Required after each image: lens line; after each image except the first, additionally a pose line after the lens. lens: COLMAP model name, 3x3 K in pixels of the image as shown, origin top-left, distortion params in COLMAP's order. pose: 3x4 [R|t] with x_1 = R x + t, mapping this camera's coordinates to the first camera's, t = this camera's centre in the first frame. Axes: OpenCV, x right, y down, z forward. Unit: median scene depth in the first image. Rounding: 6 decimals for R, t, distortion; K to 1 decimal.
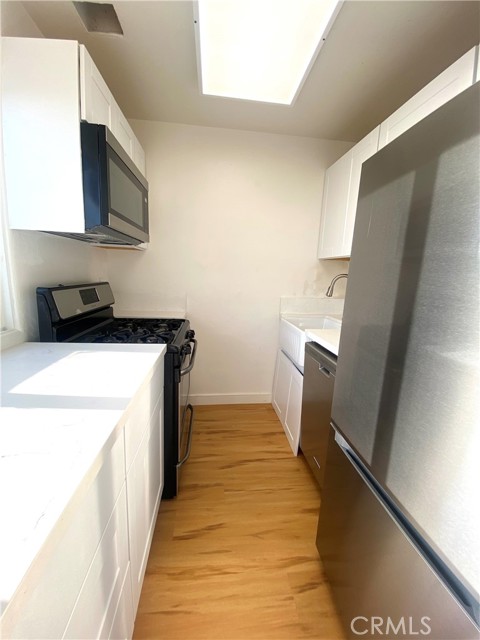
lens RADIAL K [[250.3, 0, 240.0], [0, 250.3, 320.0], [0, 0, 1]] dist [0.000558, -0.000223]
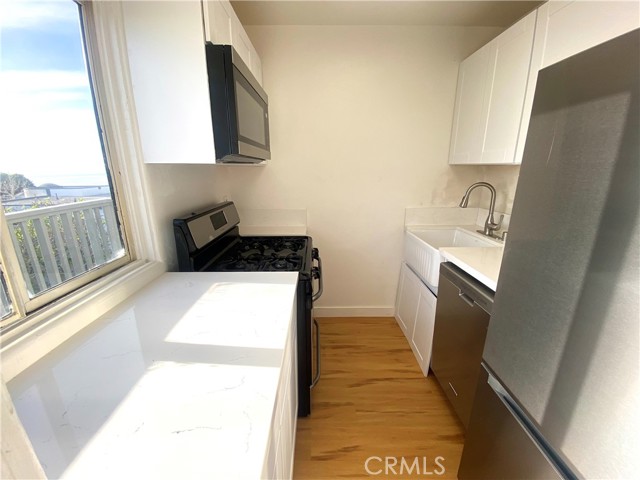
lens RADIAL K [[250.3, 0, 320.0], [0, 250.3, 240.0], [0, 0, 1]] dist [0.000558, -0.000223]
pose [[0.993153, -0.014461, -0.115922, -0.072366], [0.023889, 0.996480, 0.080359, -0.080222], [0.114352, -0.082578, 0.990002, 0.038870]]
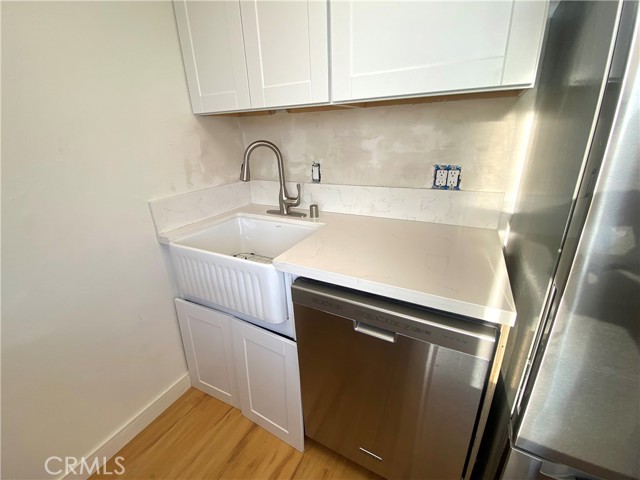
lens RADIAL K [[267.9, 0, 320.0], [0, 267.9, 240.0], [0, 0, 1]] dist [0.001293, 0.000020]
pose [[0.569623, -0.346255, 0.745410, -0.077185], [0.206966, 0.938132, 0.277620, -0.138603], [-0.795421, -0.003865, 0.606045, 0.631233]]
